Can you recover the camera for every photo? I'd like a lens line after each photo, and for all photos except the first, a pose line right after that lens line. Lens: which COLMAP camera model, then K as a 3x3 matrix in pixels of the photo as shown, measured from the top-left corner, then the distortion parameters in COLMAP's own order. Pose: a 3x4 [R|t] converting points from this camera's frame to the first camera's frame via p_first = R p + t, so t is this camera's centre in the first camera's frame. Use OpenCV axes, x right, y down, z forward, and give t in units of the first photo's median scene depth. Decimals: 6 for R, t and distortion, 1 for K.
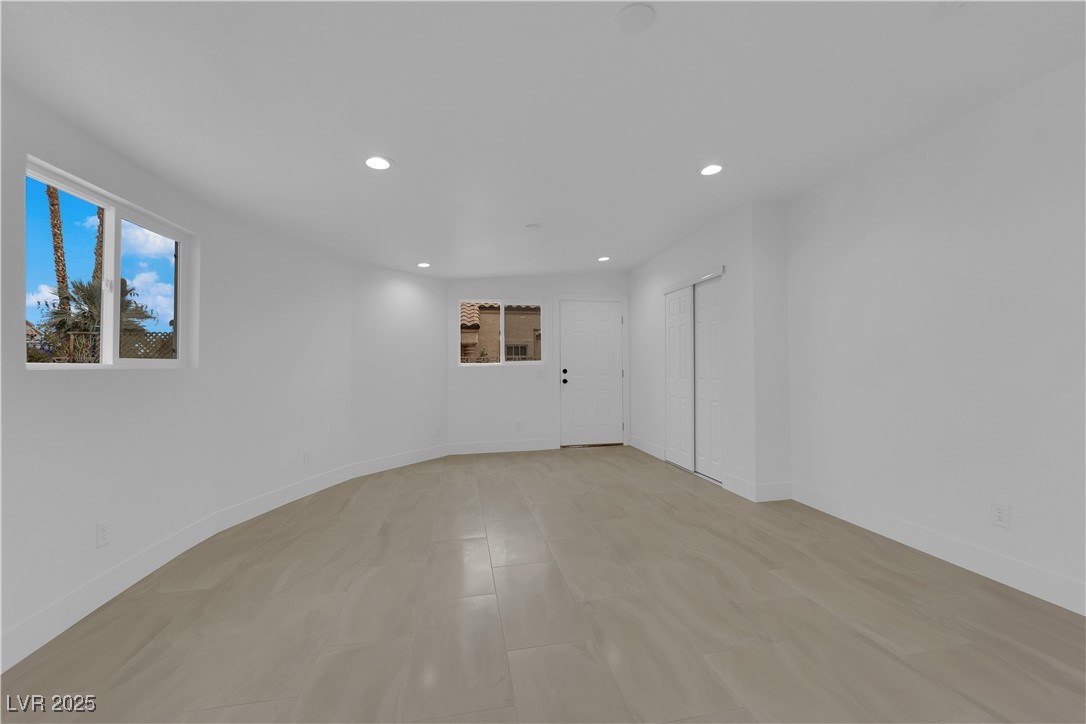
lens RADIAL K [[434.9, 0, 542.6], [0, 434.9, 359.3], [0, 0, 1]] dist [-0.009267, -0.005192]
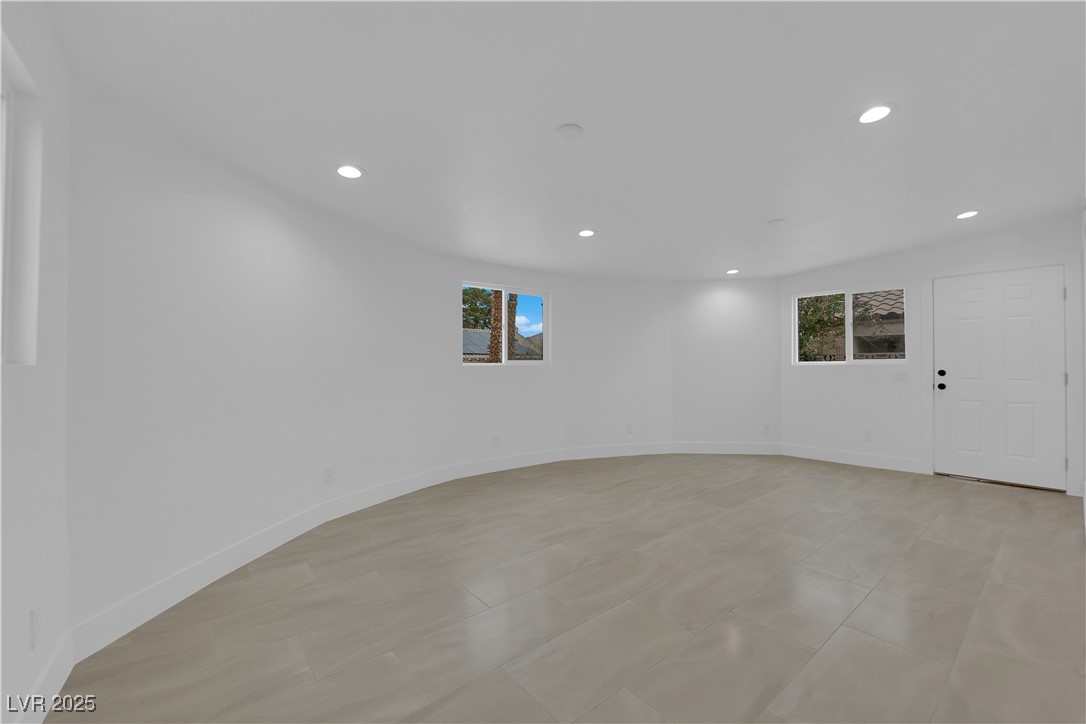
lens RADIAL K [[434.9, 0, 542.6], [0, 434.9, 359.3], [0, 0, 1]] dist [-0.009267, -0.005192]
pose [[0.472370, 0.000391, -0.881400, 0.380928], [0.009633, 0.999938, 0.005606, -0.006593], [0.881348, -0.011139, 0.472337, 0.054203]]
